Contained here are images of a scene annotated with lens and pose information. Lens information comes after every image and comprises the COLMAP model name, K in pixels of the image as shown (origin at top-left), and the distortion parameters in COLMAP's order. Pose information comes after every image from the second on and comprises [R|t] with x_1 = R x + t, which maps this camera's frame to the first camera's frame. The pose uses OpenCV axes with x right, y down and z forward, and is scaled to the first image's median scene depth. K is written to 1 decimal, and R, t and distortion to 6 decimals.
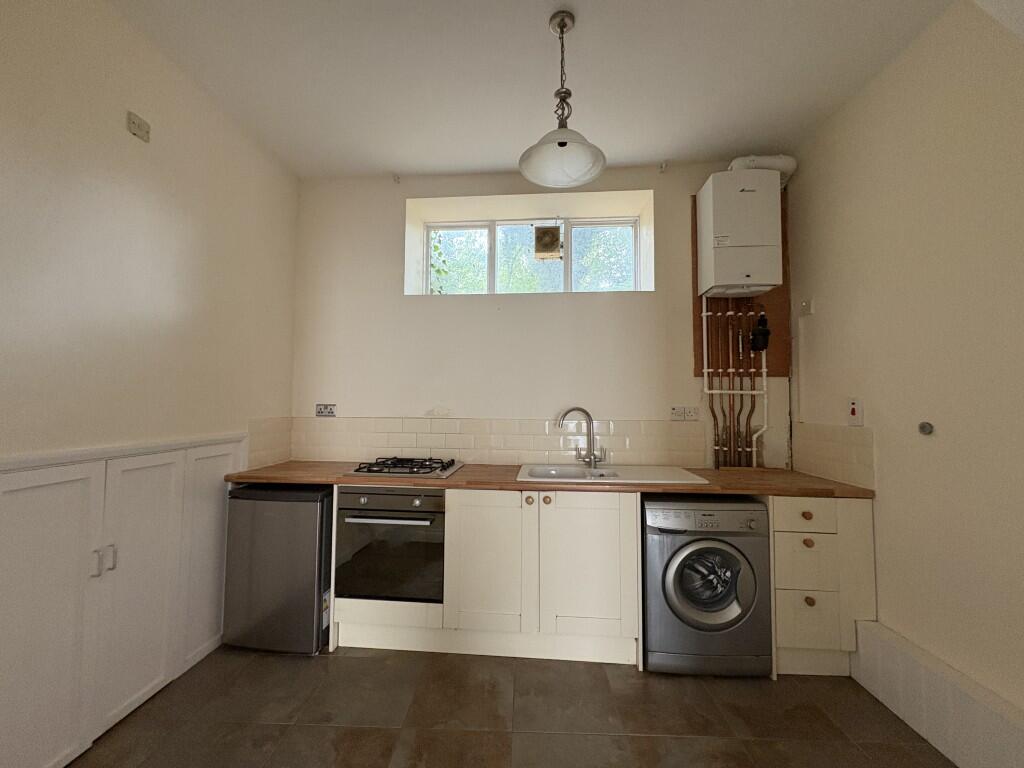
lens RADIAL K [[406.5, 0, 510.2], [0, 406.5, 382.1], [0, 0, 1]] dist [0.000906, -0.000537]
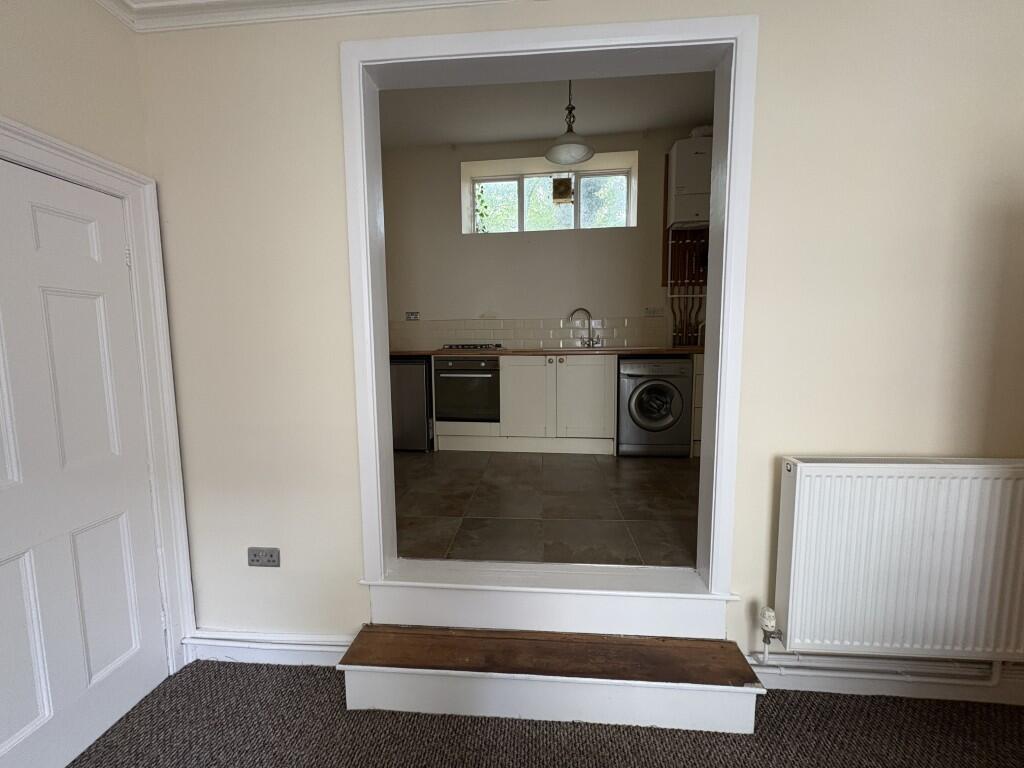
lens RADIAL K [[406.5, 0, 511.0], [0, 406.5, 381.8], [0, 0, 1]] dist [0.000906, -0.000537]
pose [[0.999083, -0.012248, -0.041019, -0.038914], [0.018189, 0.988860, 0.147731, 0.103014], [0.038753, -0.148341, 0.988177, -0.542613]]
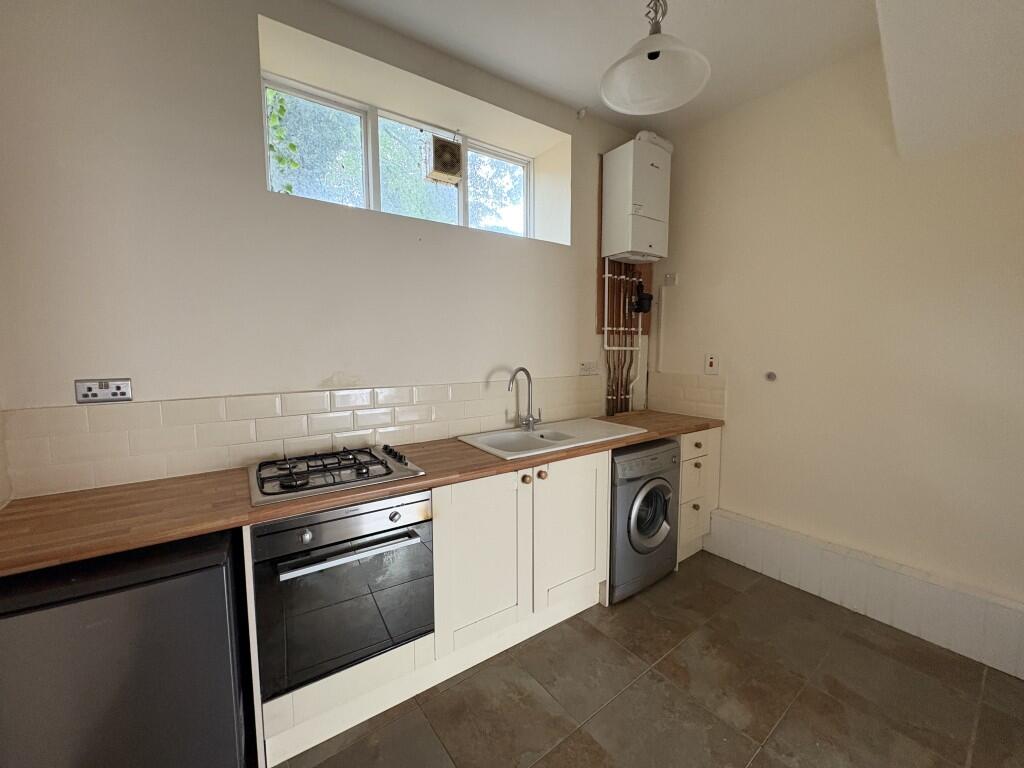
lens RADIAL K [[406.5, 0, 512.5], [0, 406.5, 383.5], [0, 0, 1]] dist [0.000906, -0.000537]
pose [[0.773162, -0.066595, 0.630702, -0.417266], [-0.023172, 0.990841, 0.133027, -0.022267], [-0.633785, -0.117466, 0.764538, 0.307824]]
